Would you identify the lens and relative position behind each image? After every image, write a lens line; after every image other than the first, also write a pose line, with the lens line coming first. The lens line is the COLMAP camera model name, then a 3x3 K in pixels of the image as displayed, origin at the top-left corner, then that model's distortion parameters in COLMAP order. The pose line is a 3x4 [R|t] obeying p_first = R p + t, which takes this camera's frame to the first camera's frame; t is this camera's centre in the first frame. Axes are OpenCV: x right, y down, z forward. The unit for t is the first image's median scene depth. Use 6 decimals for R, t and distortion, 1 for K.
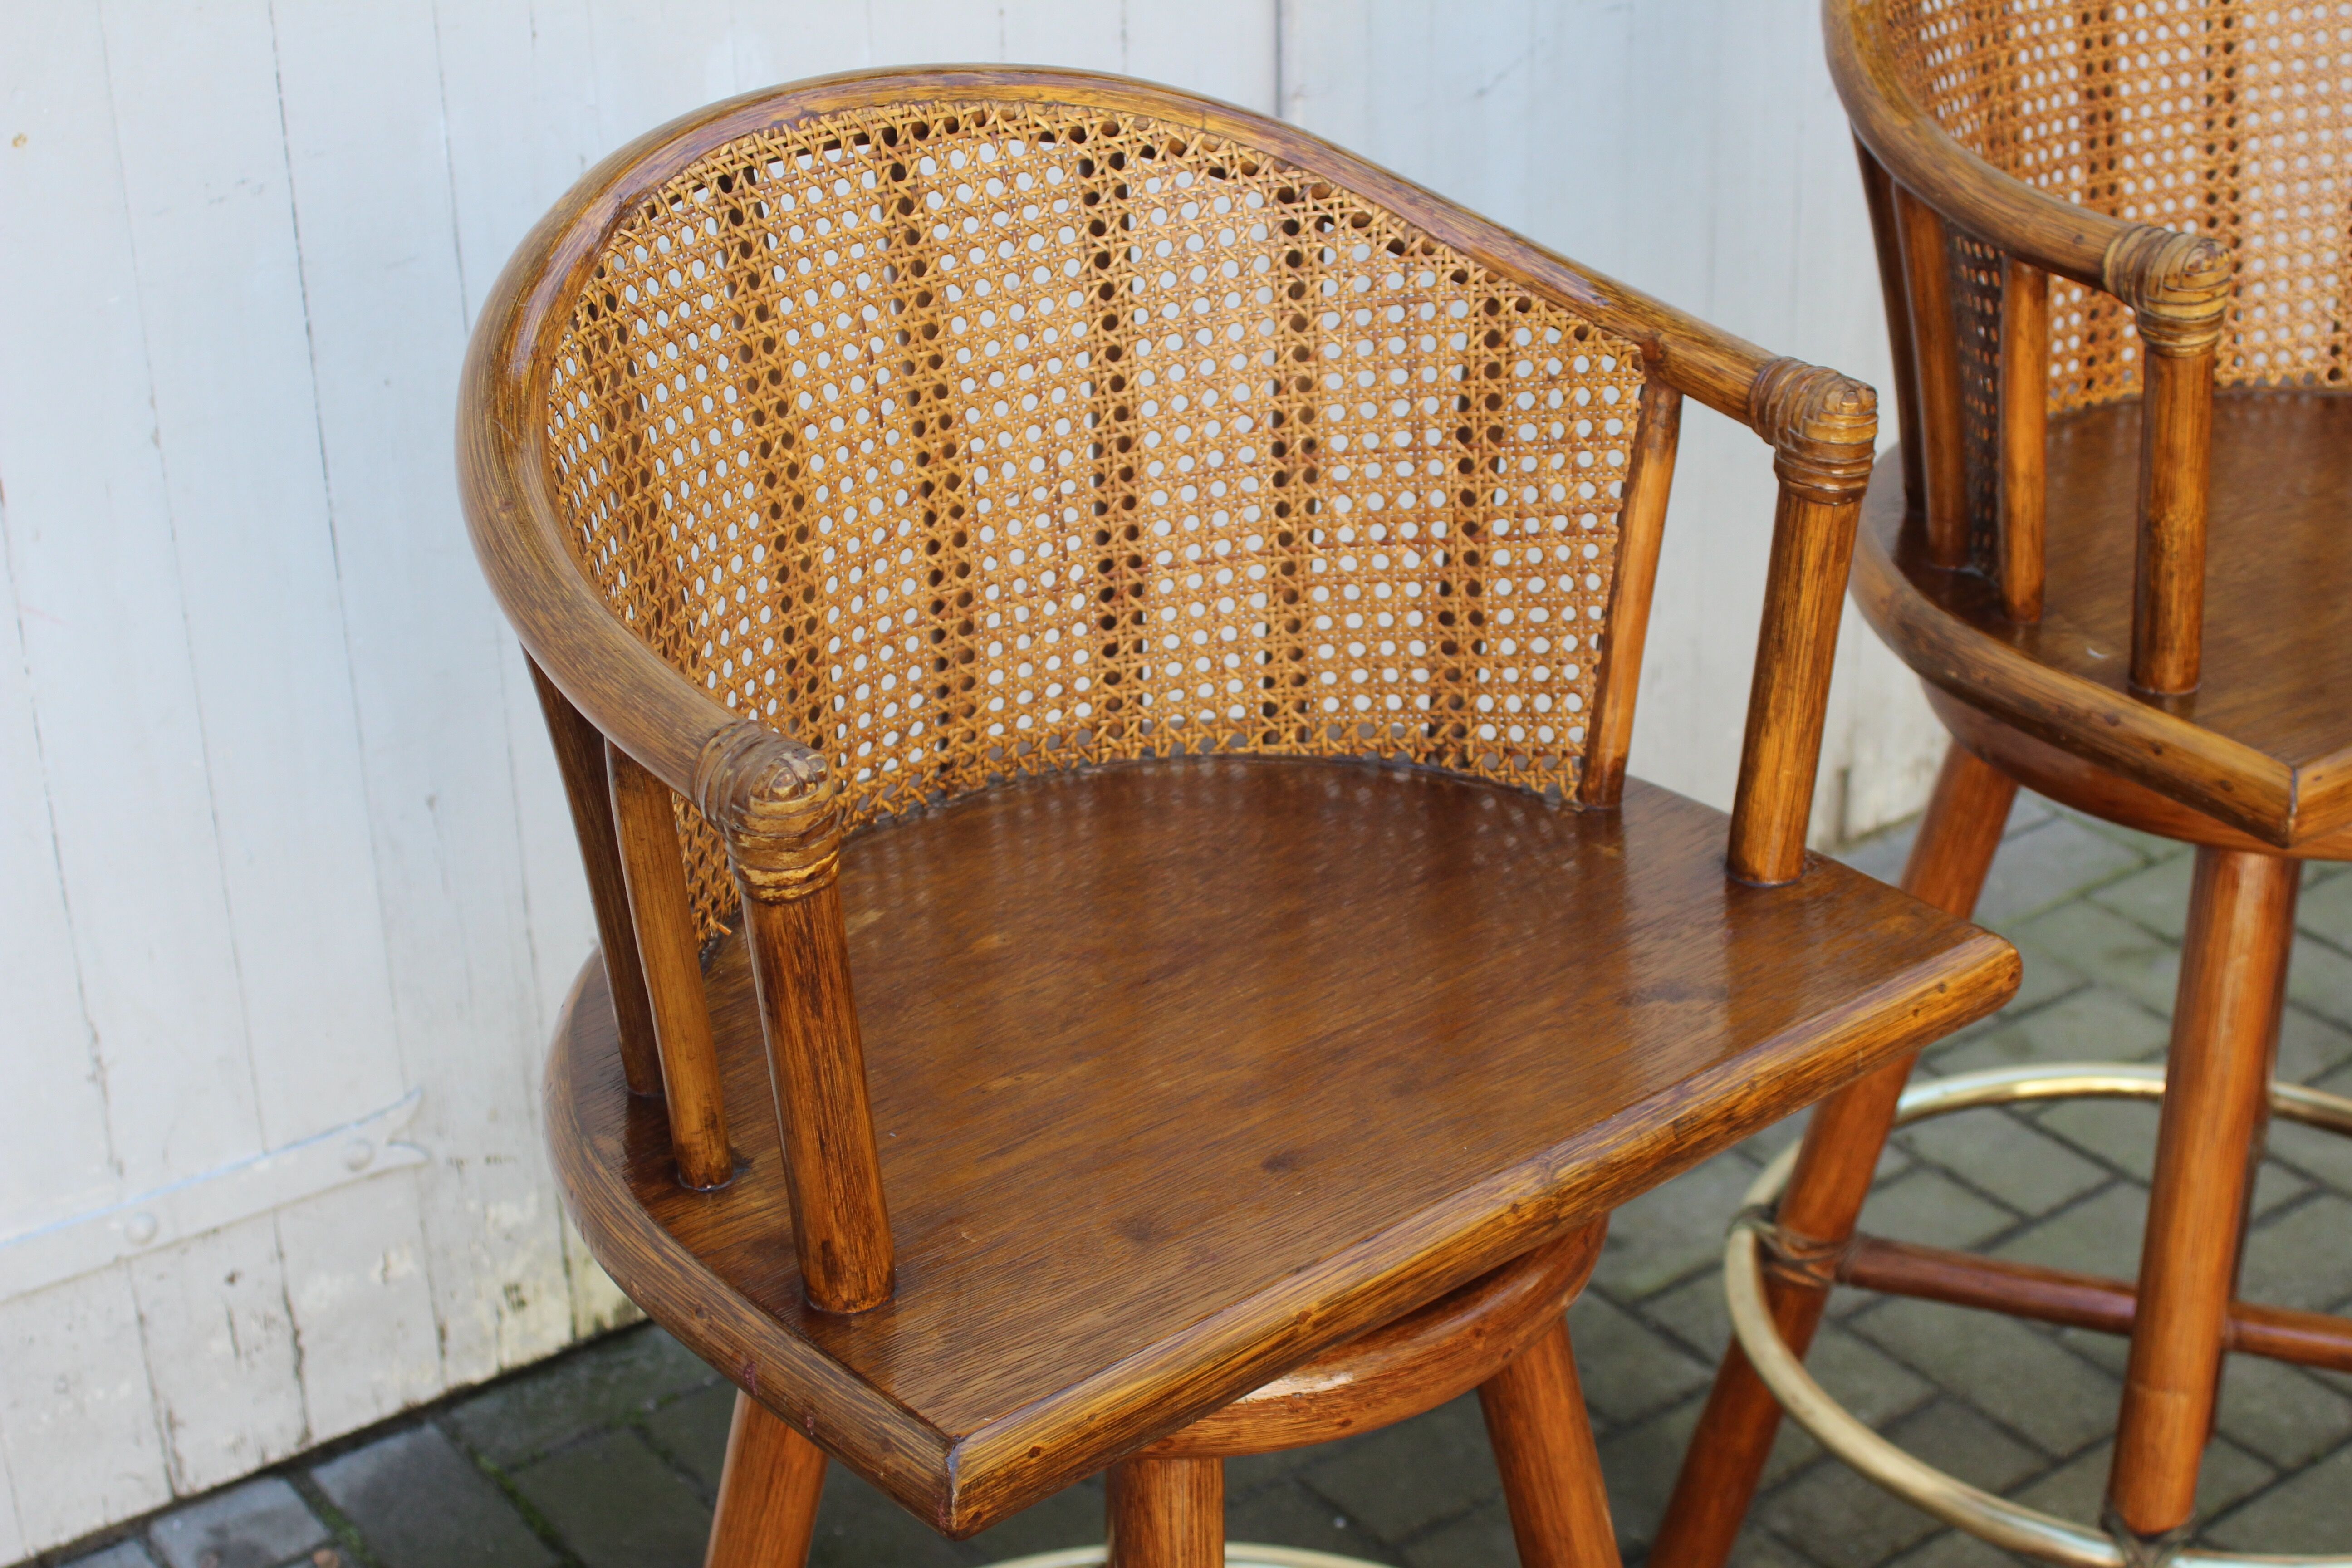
lens RADIAL K [[3764.0, 0, 1164.4], [0, 3764.0, 779.6], [0, 0, 1]] dist [-0.084277, 0.000000]
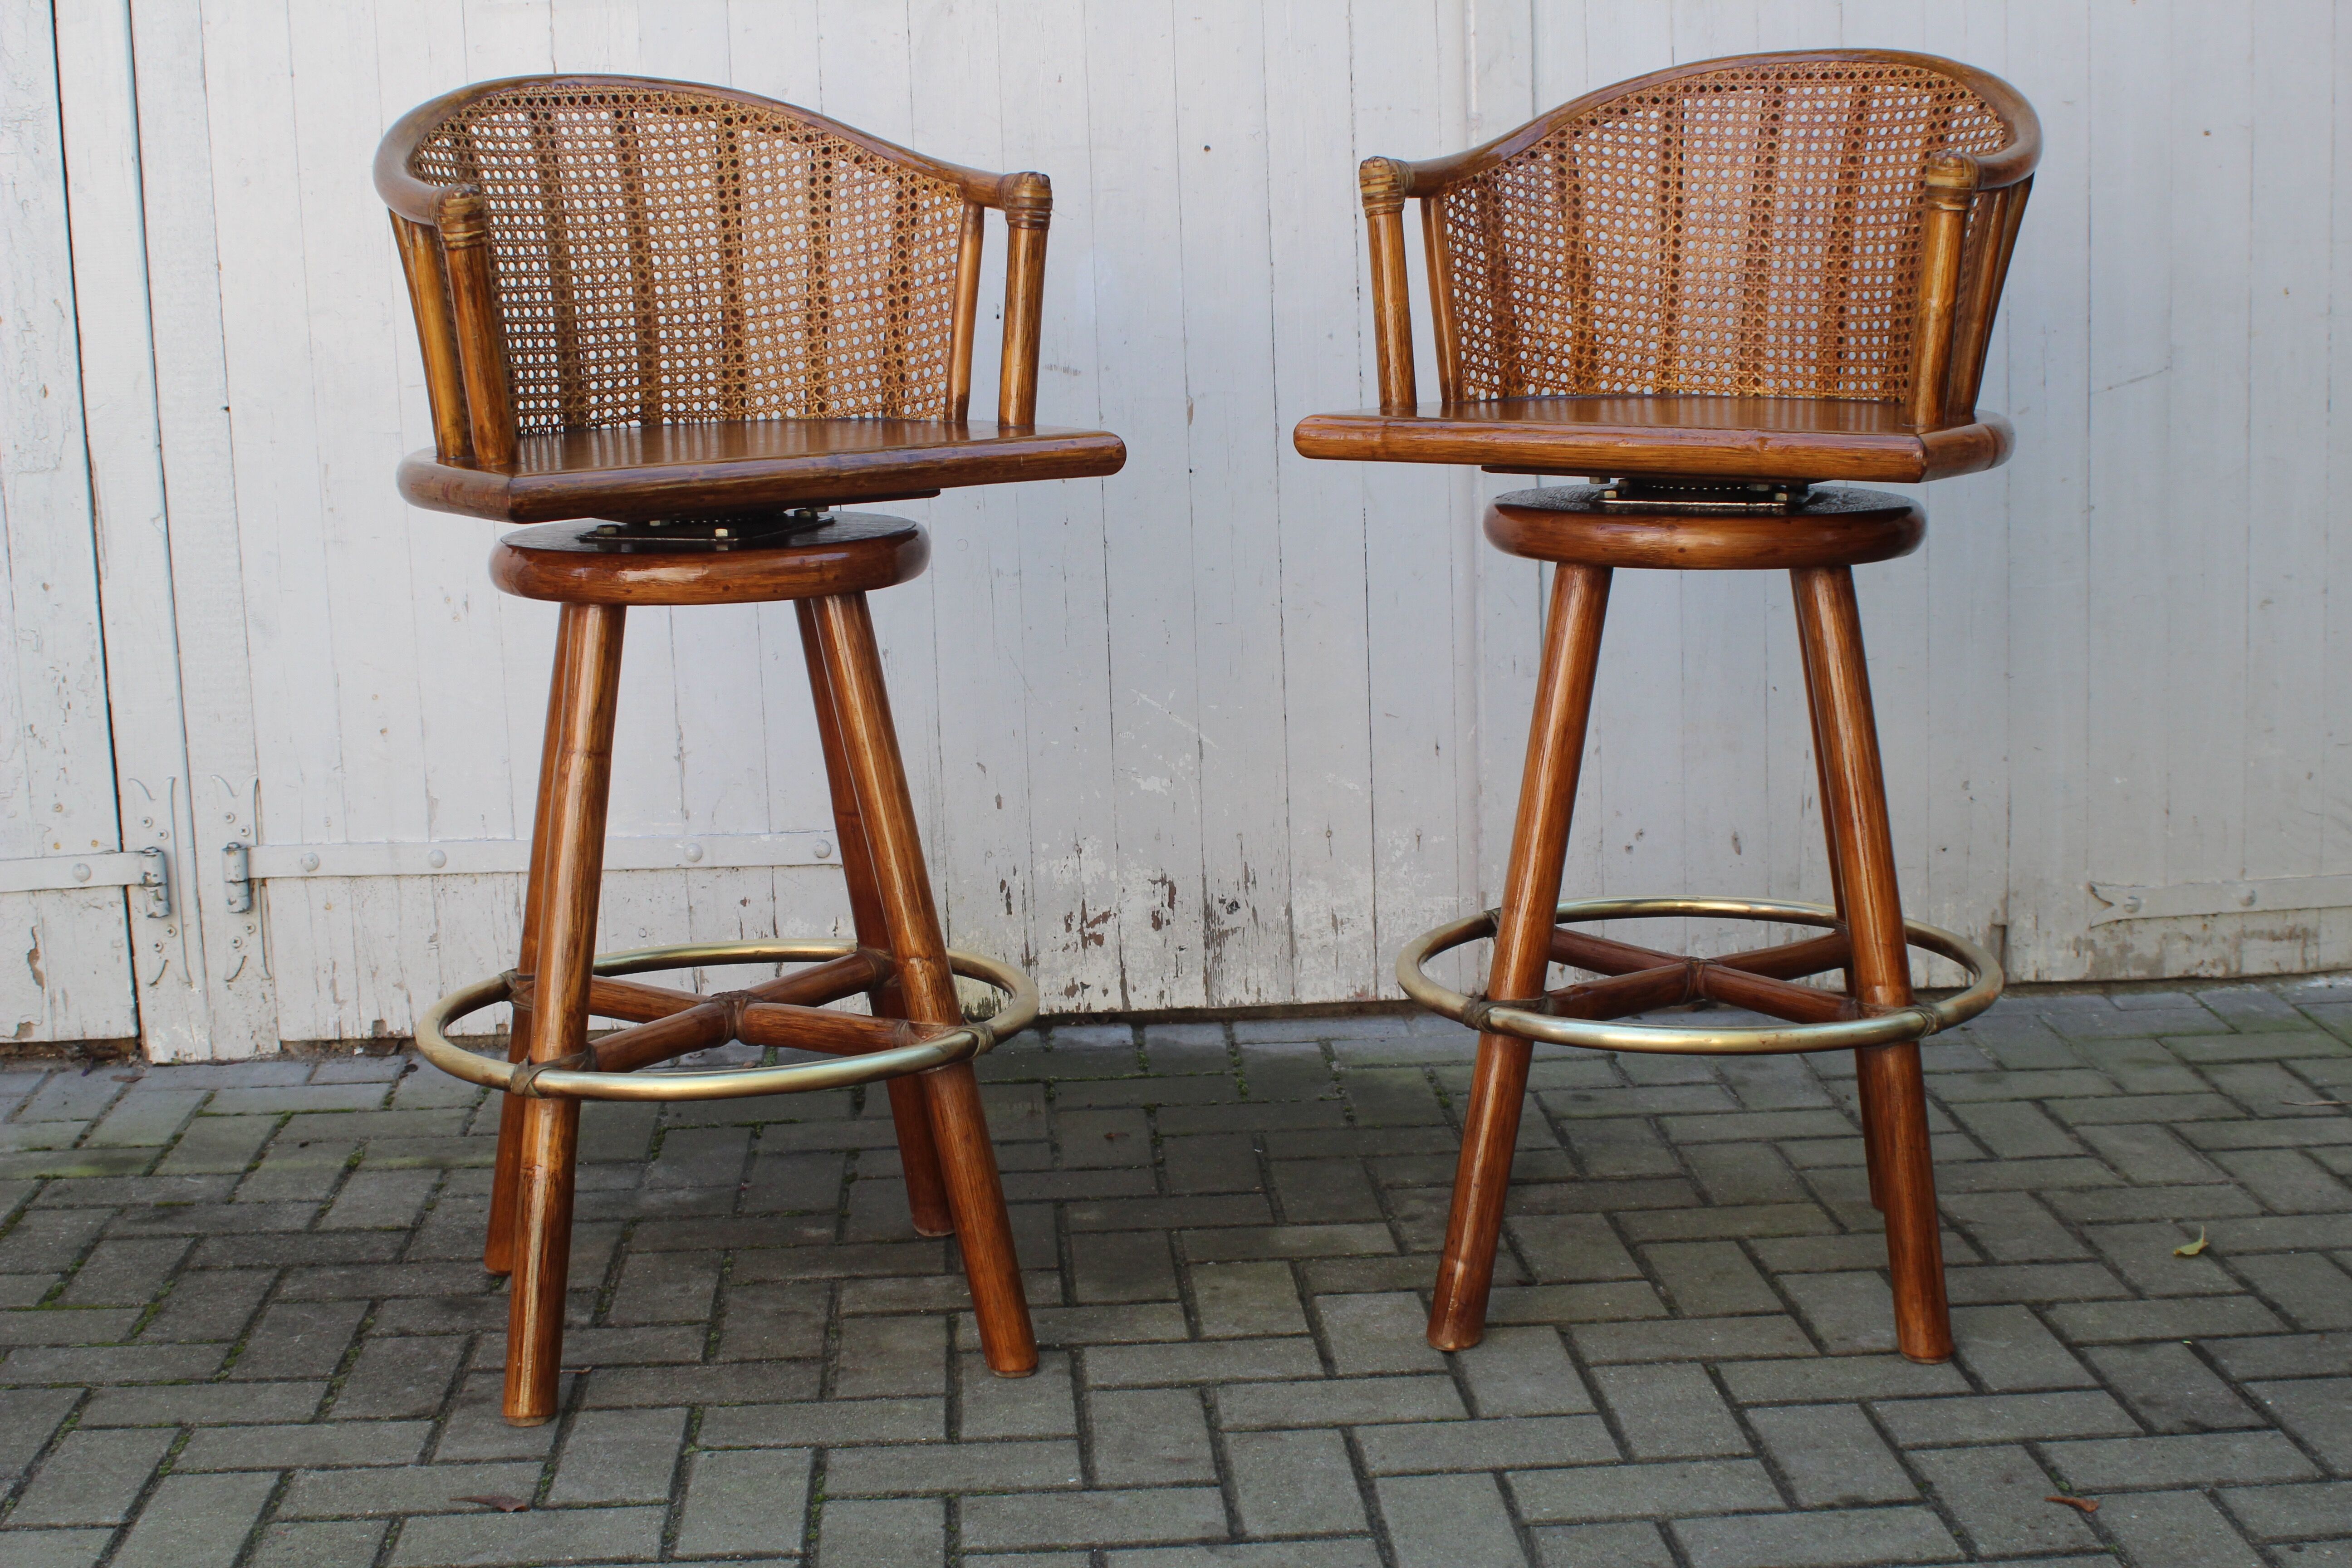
lens RADIAL K [[3130.0, 0, 1194.2], [0, 3130.0, 758.4], [0, 0, 1]] dist [-0.136996, 0.000000]
pose [[0.832649, 0.084657, -0.547293, 1.105378], [-0.225377, 0.954508, -0.195242, 0.459129], [0.505867, 0.285915, 0.813850, -0.204388]]
